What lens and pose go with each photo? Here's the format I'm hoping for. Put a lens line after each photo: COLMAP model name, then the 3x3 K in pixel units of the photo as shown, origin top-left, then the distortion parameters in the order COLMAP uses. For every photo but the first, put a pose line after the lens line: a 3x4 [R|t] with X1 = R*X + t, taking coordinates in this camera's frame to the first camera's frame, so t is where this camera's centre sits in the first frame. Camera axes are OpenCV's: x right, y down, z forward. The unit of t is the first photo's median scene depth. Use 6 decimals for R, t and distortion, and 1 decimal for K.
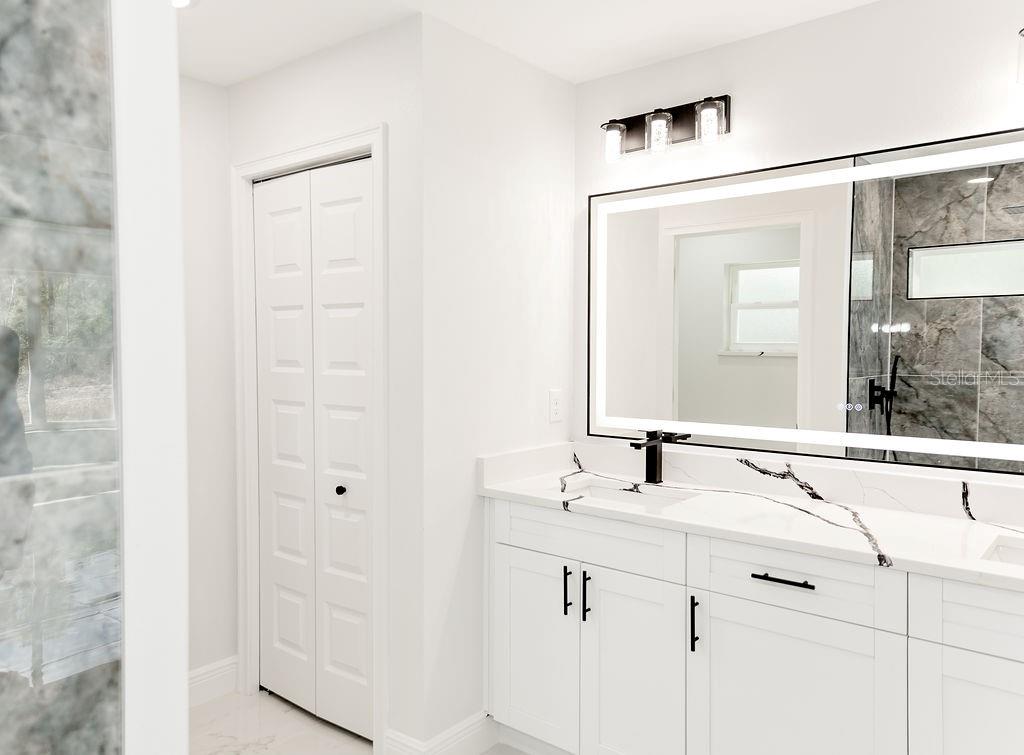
lens RADIAL K [[814.9, 0, 474.9], [0, 814.9, 376.6], [0, 0, 1]] dist [0.067874, 0.000125]
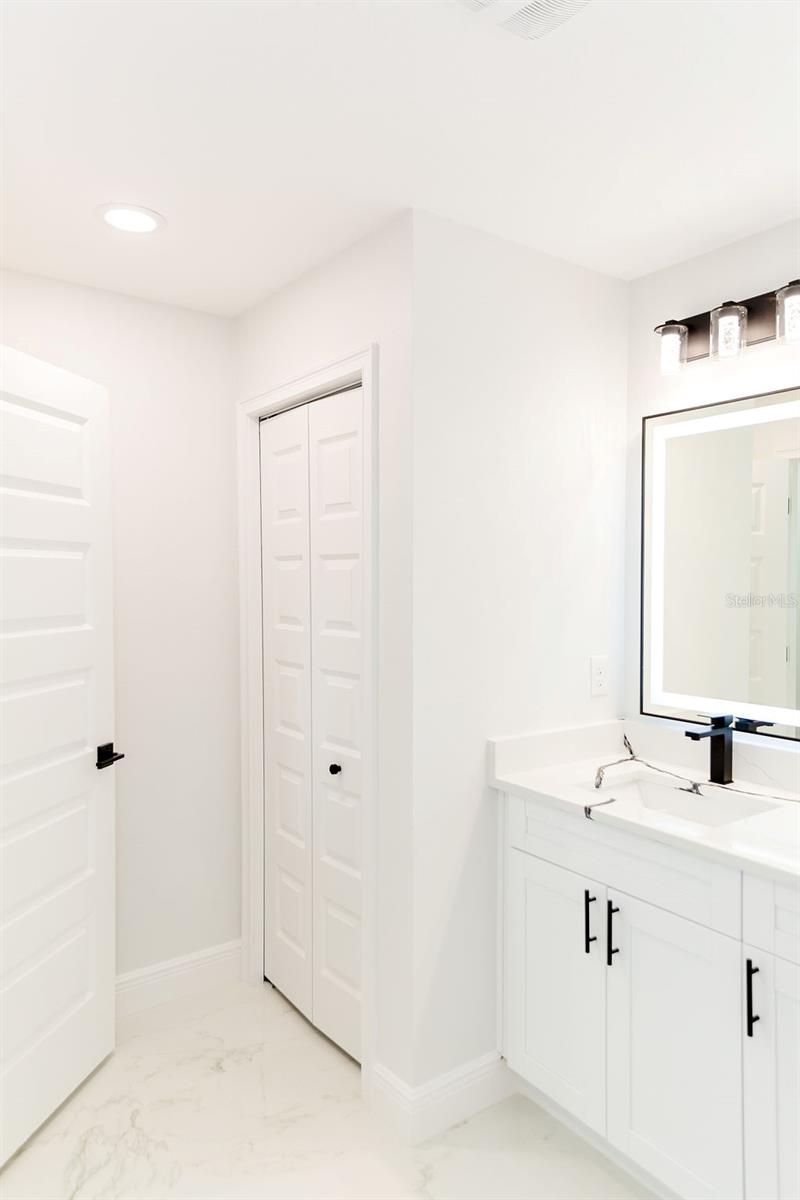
lens RADIAL K [[833.4, 0, 400.0], [0, 833.4, 600.0], [0, 0, 1]] dist [0.056240, 0.002195]
pose [[0.971988, 0.008209, -0.234889, 0.109028], [-0.010891, 0.999889, -0.010123, -0.031937], [0.234780, 0.012398, 0.971970, 0.151184]]
